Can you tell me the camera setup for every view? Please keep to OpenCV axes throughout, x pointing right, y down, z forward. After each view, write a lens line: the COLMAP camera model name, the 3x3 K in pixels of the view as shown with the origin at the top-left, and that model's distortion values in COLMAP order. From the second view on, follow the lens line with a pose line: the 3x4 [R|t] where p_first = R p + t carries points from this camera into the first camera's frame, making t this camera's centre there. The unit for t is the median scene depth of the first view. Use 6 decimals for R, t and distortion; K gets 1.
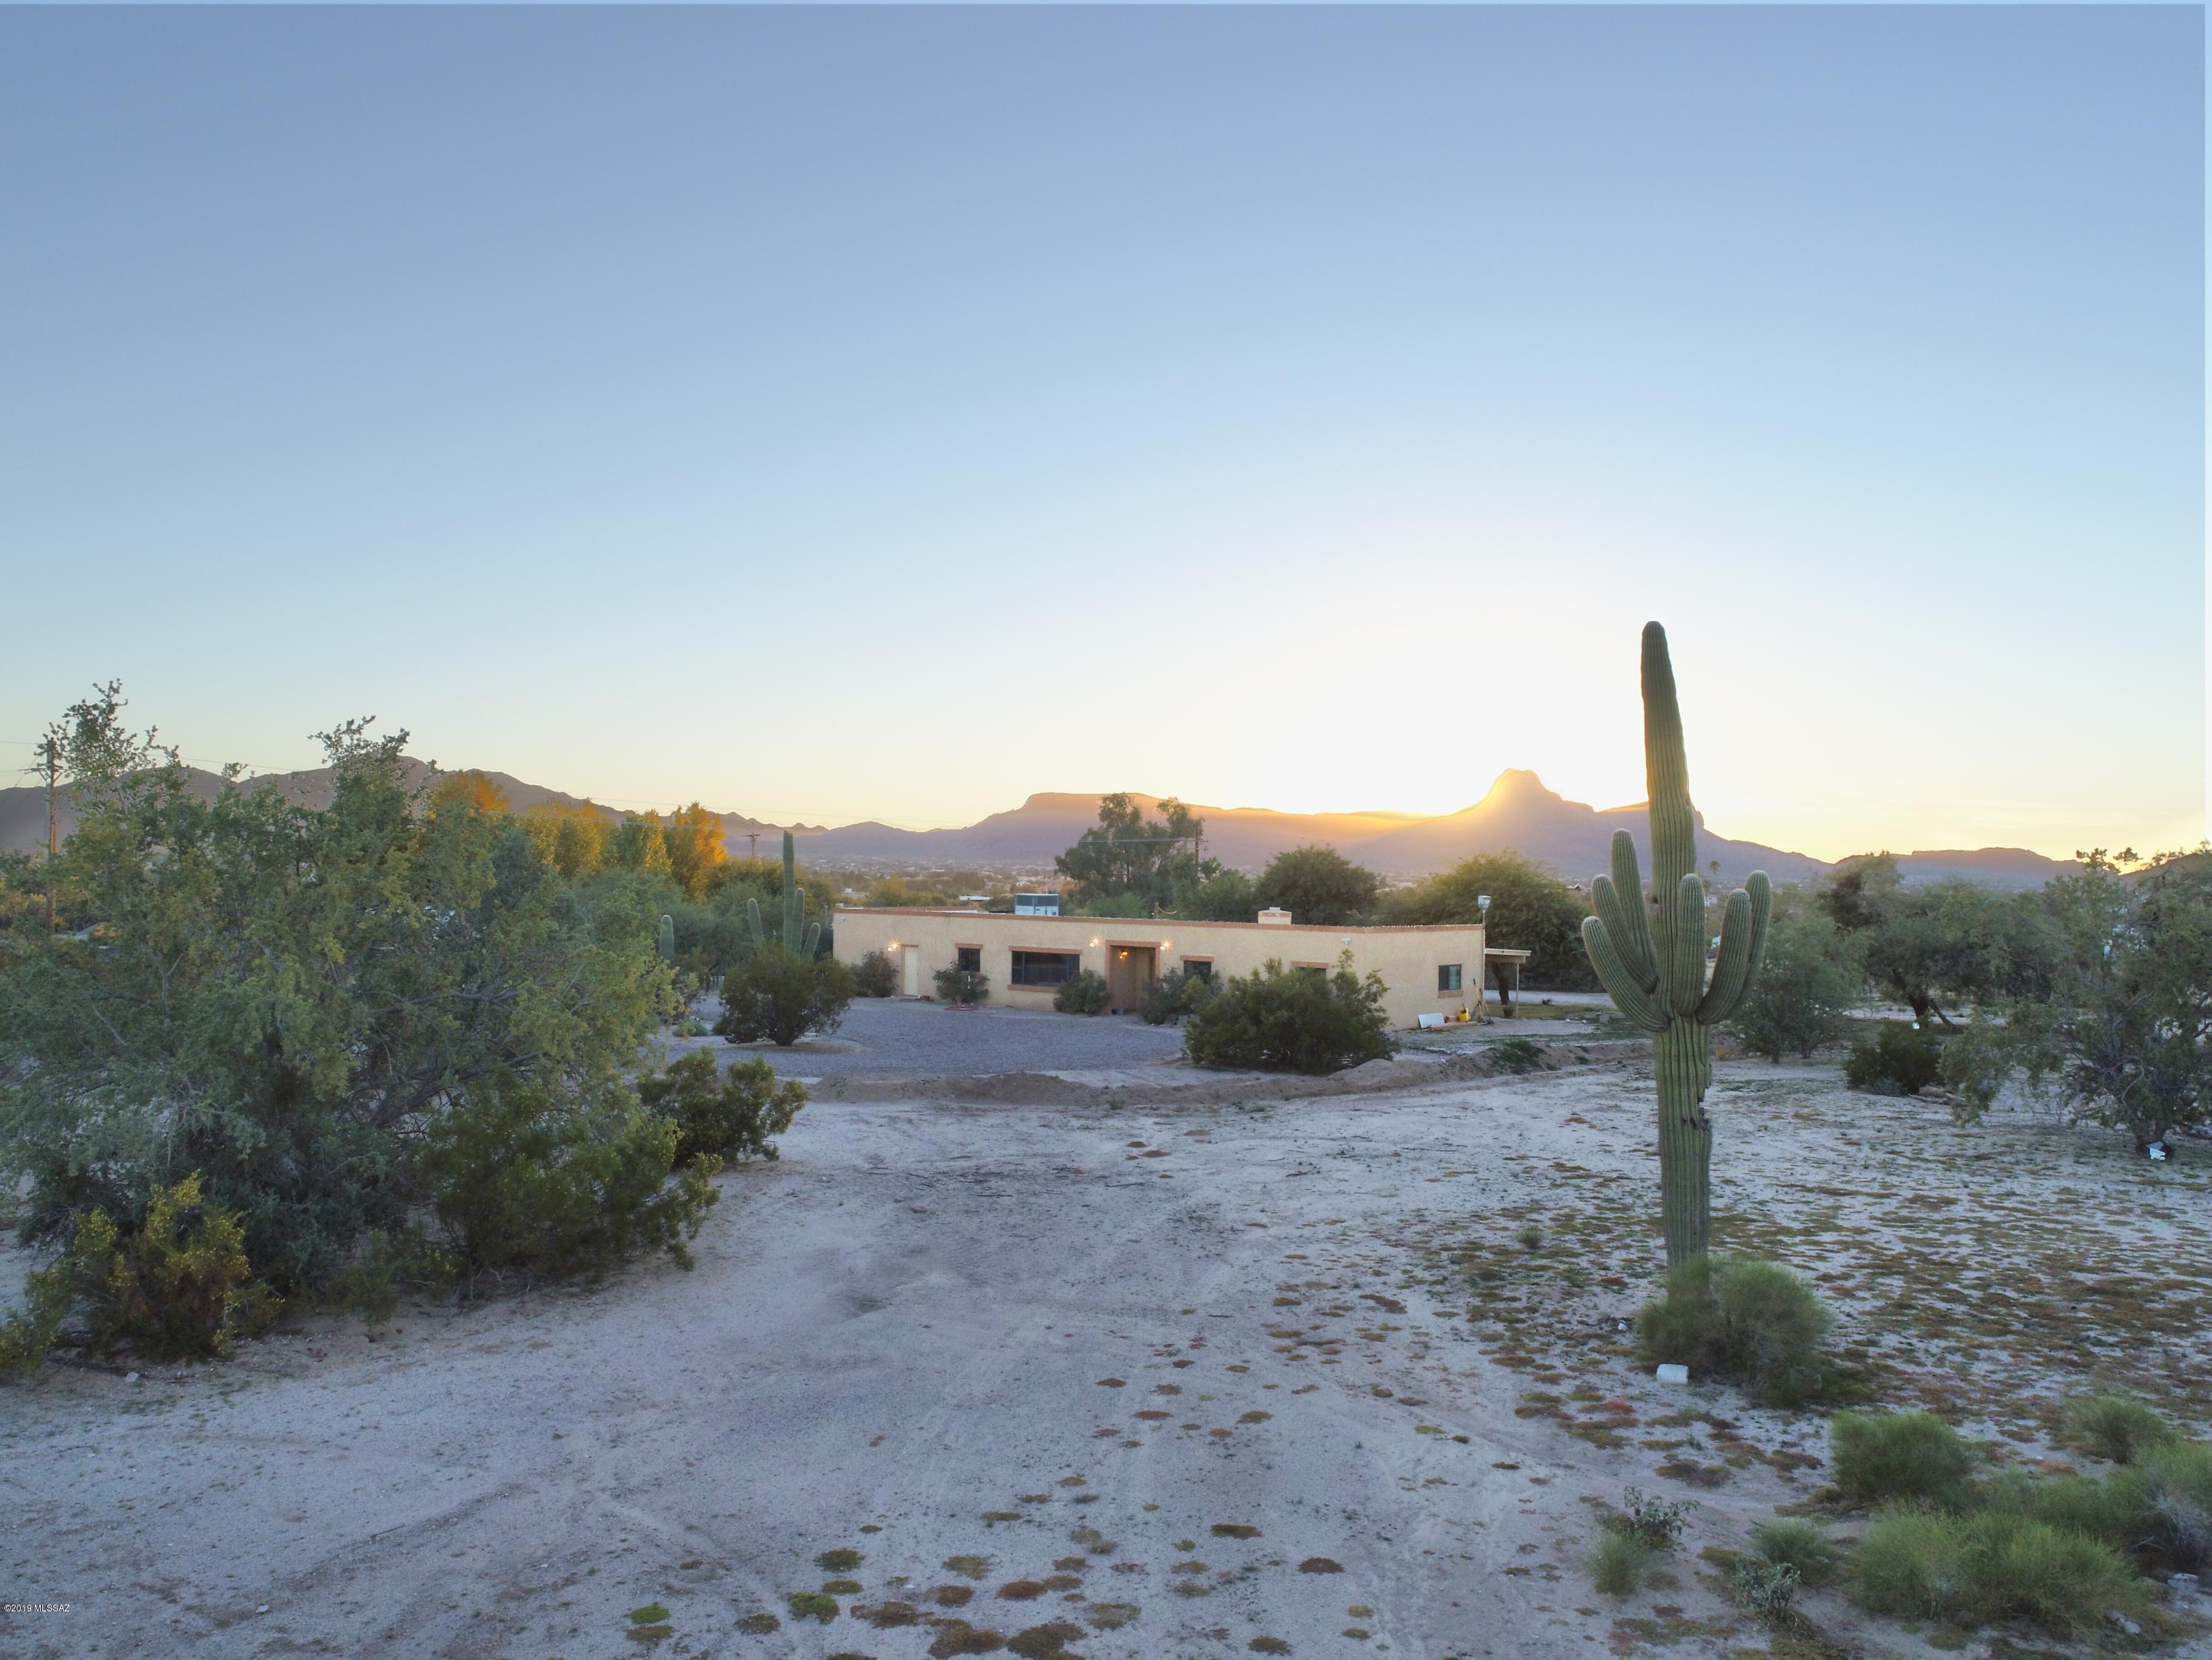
lens RADIAL K [[1668.9, 0, 1104.6], [0, 1668.9, 831.3], [0, 0, 1]] dist [0.000018, 0.002981]
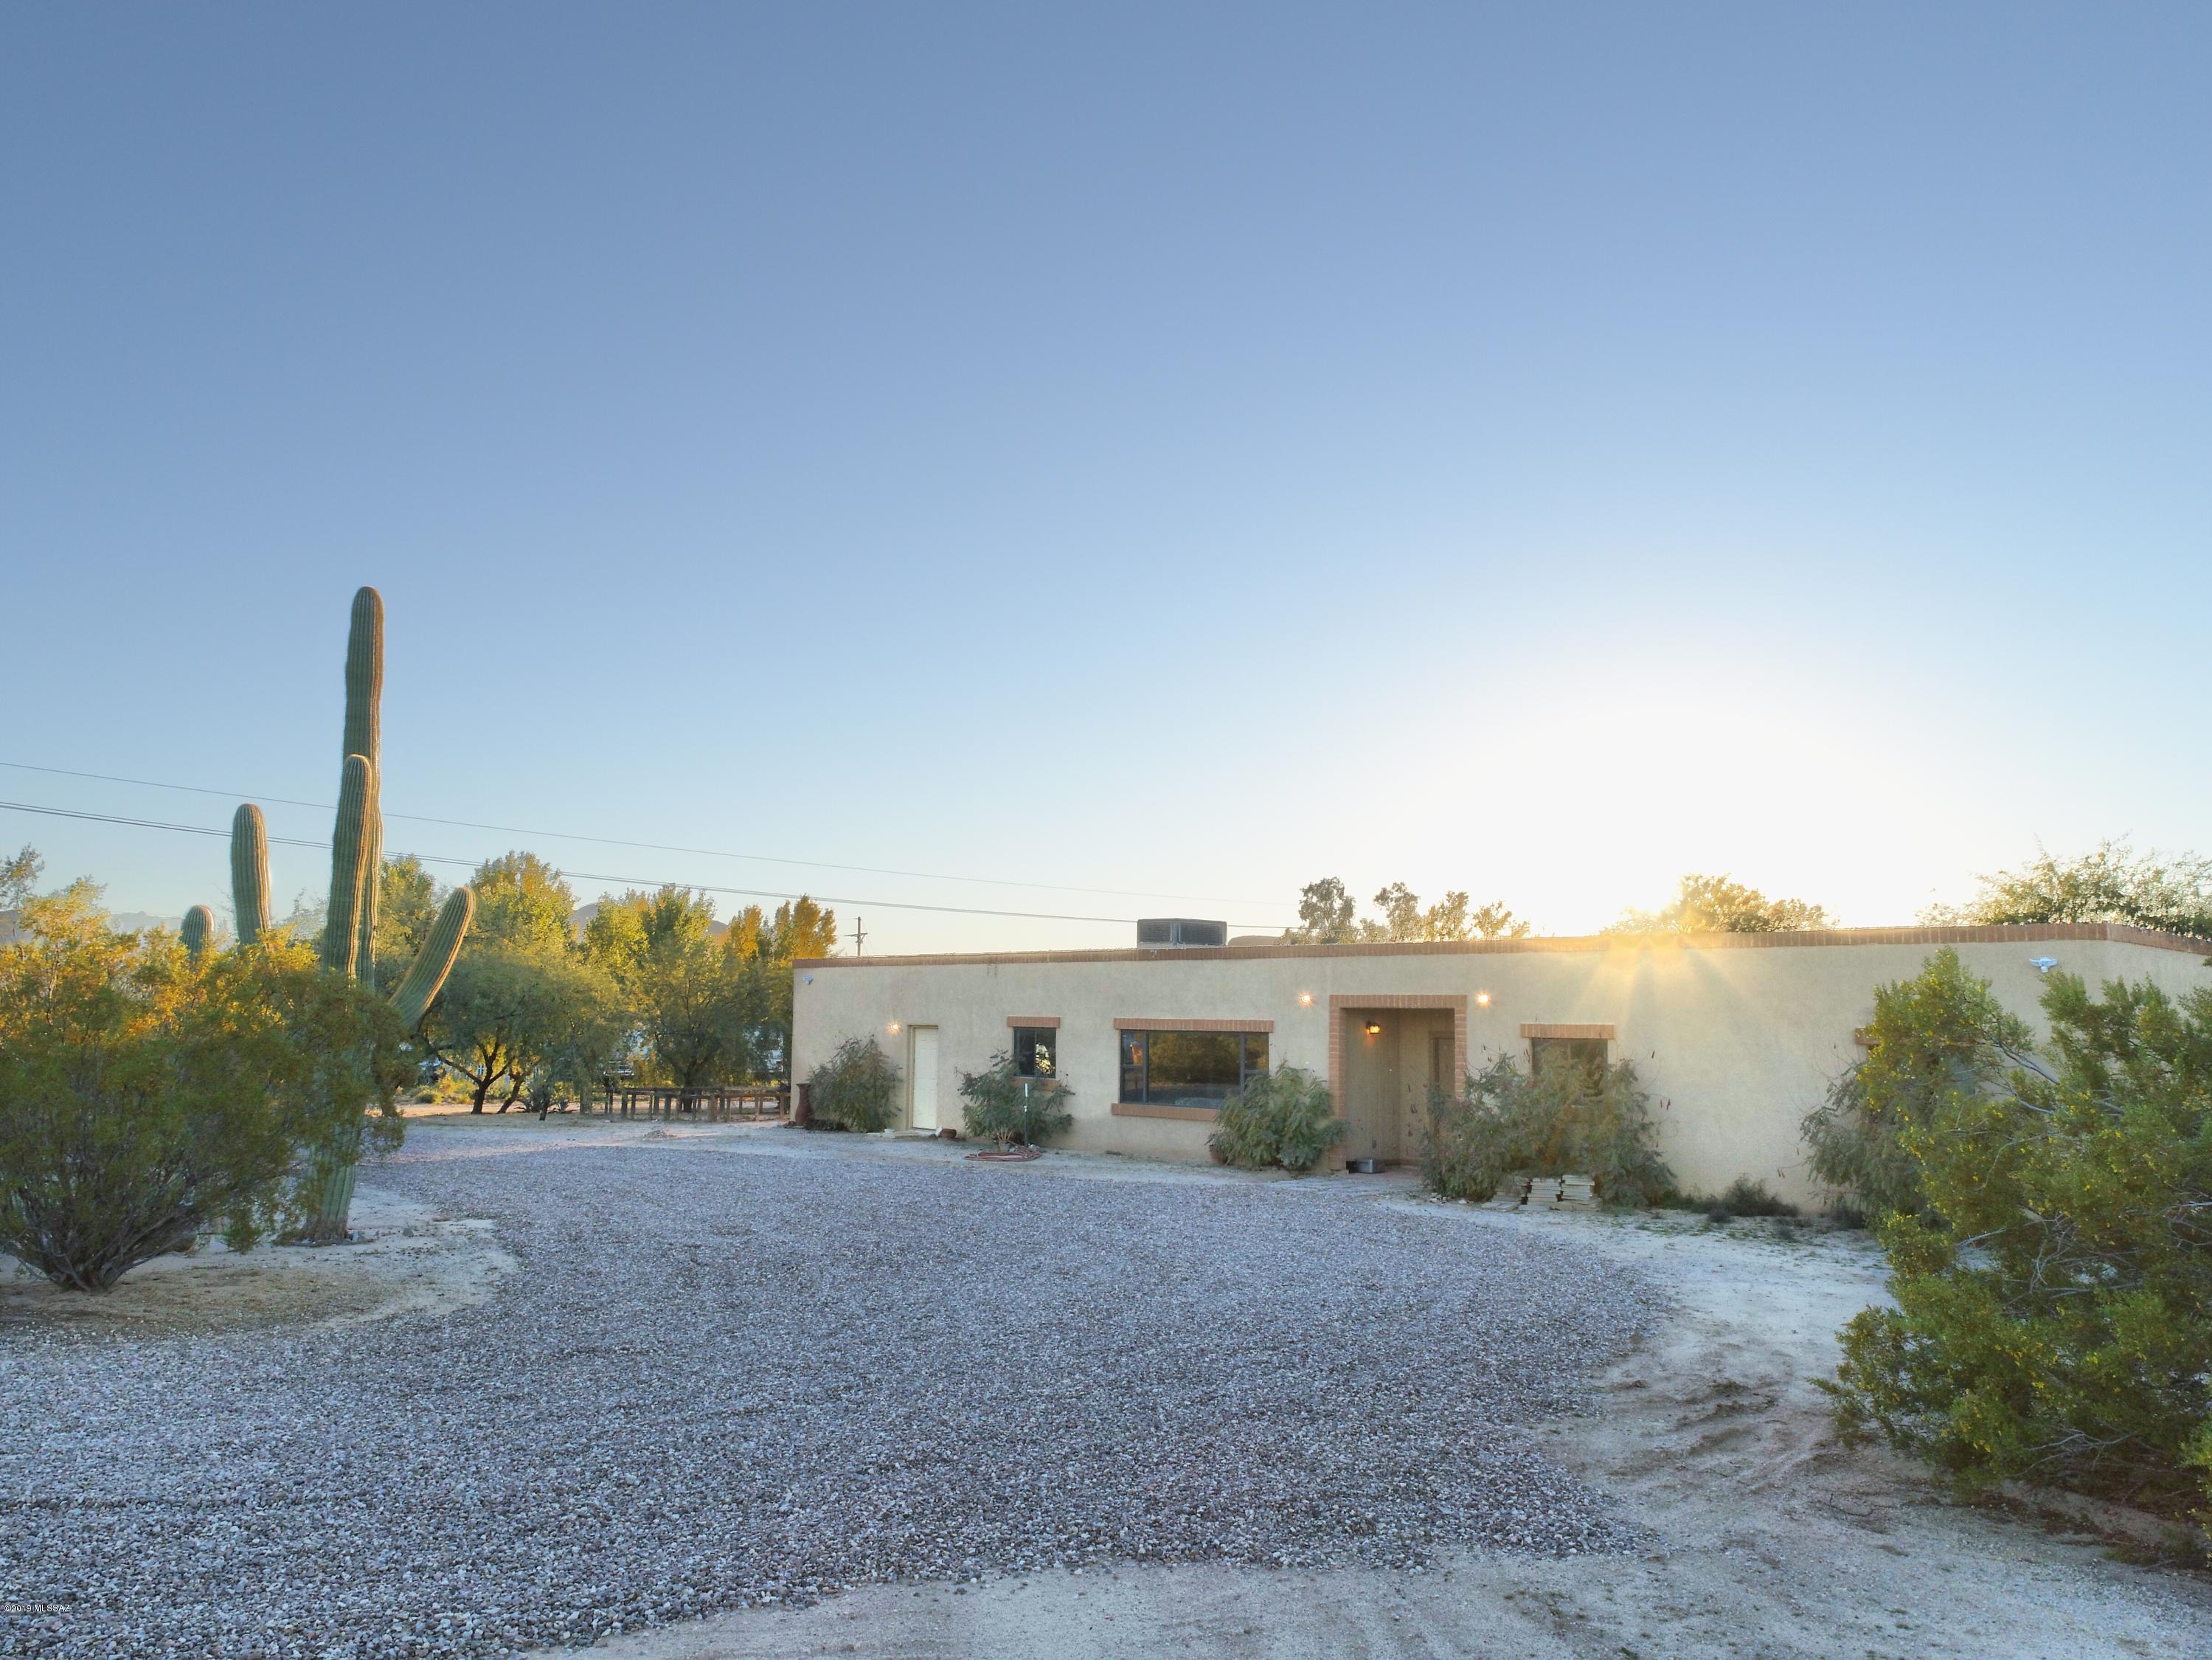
lens RADIAL K [[1668.9, 0, 1108.8], [0, 1668.9, 829.0], [0, 0, 1]] dist [0.000018, 0.002981]
pose [[0.993338, -0.014506, -0.114323, -0.005773], [0.004077, 0.995848, -0.090936, 0.060191], [0.115168, 0.089864, 0.989273, 0.558511]]
